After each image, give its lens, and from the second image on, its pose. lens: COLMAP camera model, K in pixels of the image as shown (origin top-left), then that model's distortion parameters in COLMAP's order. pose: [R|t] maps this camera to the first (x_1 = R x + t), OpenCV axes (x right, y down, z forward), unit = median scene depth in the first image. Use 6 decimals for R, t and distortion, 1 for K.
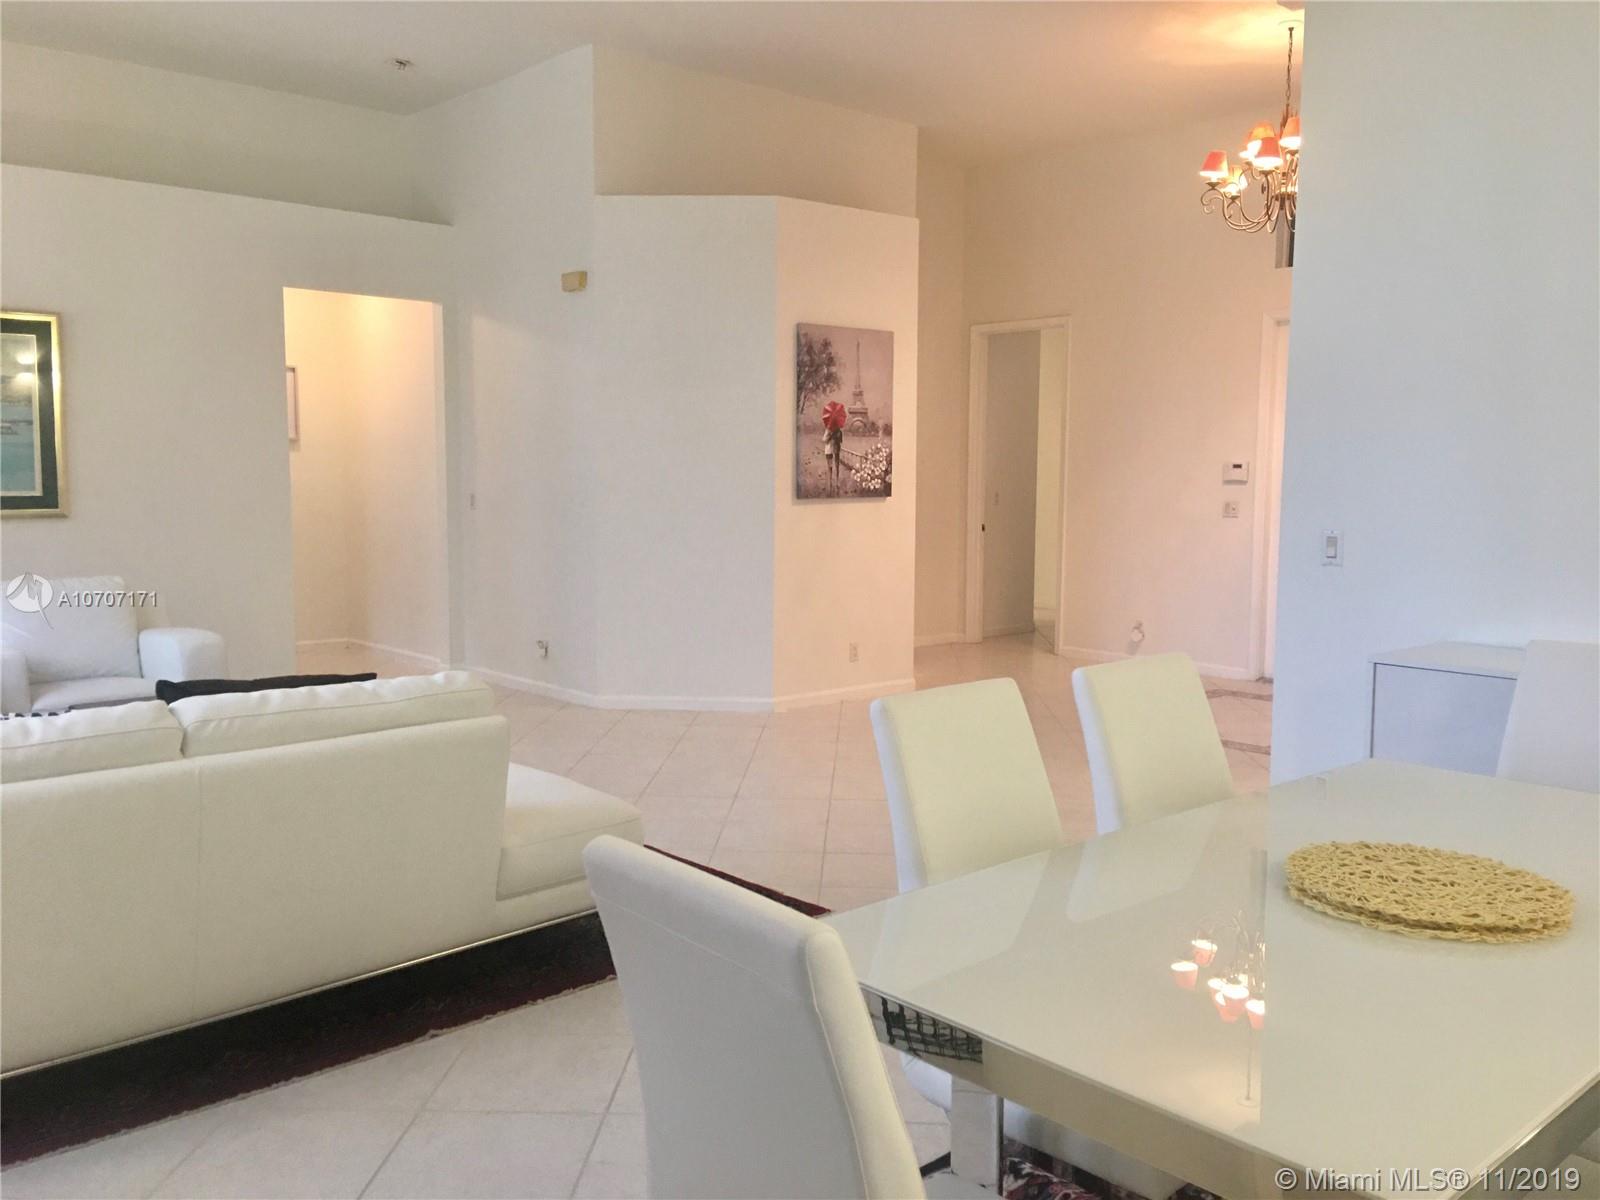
lens RADIAL K [[1323.5, 0, 805.3], [0, 1323.5, 605.3], [0, 0, 1]] dist [0.111722, -0.200389]
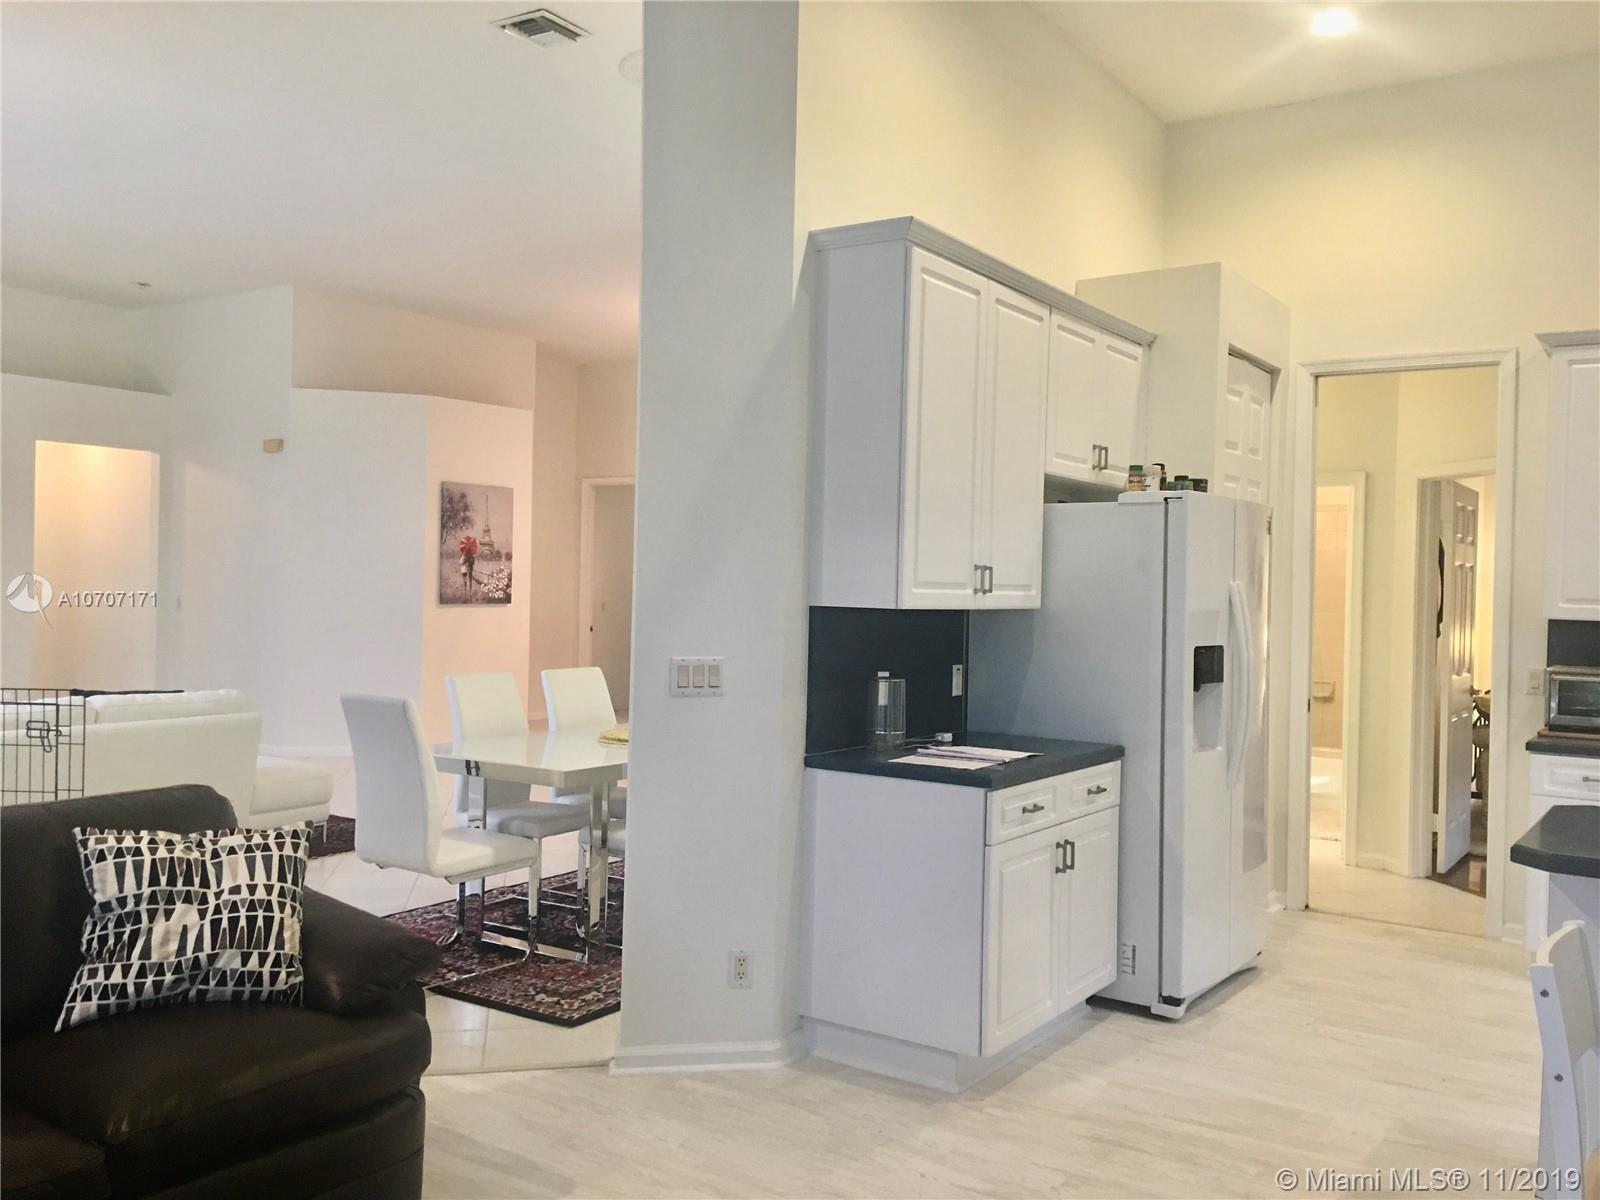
lens RADIAL K [[1323.5, 0, 805.3], [0, 1323.5, 605.3], [0, 0, 1]] dist [0.111722, -0.200389]
pose [[0.970195, 0.012494, 0.242002, 0.026945], [0.008620, 0.996259, -0.085991, 0.045248], [-0.242171, 0.085514, 0.966458, -0.452776]]
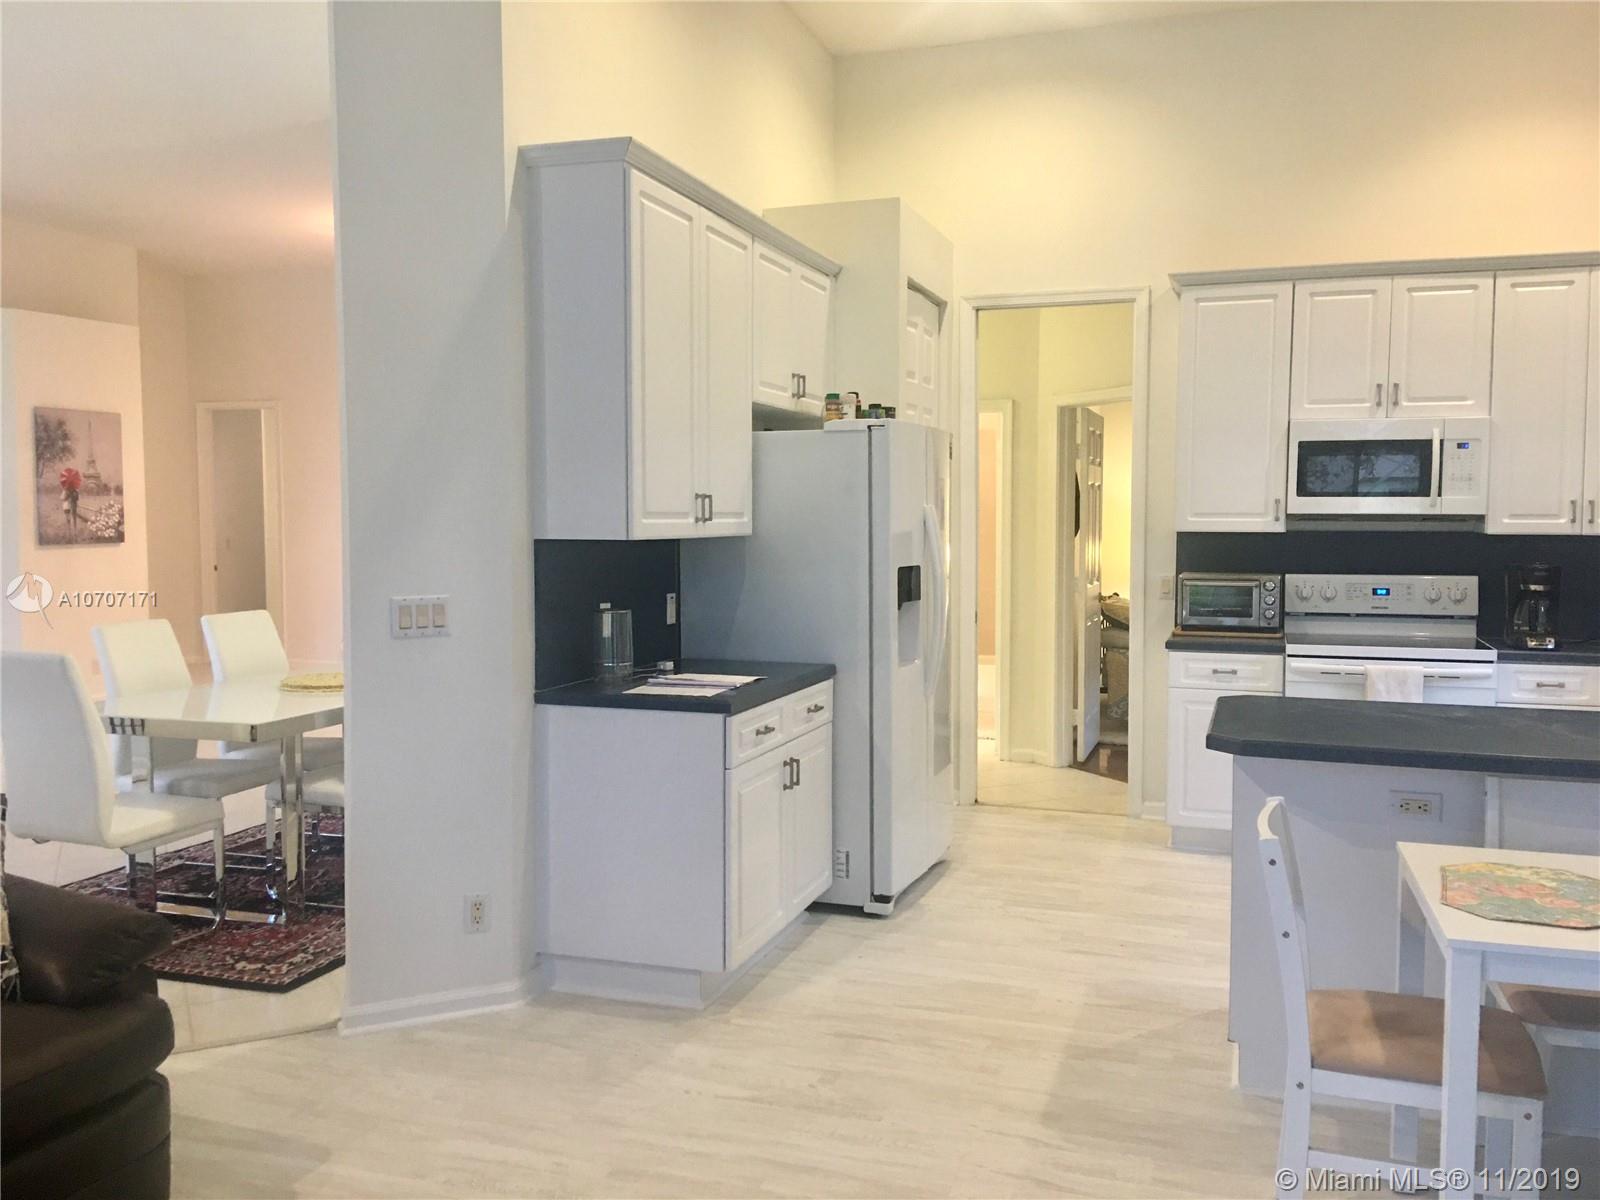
lens RADIAL K [[1324.7, 0, 800.0], [0, 1324.7, 600.0], [0, 0, 1]] dist [0.091247, -0.163799]
pose [[0.871200, -0.037542, 0.489490, -0.002415], [0.056930, 0.998071, -0.024775, 0.042664], [-0.487616, 0.049450, 0.871657, -0.441999]]
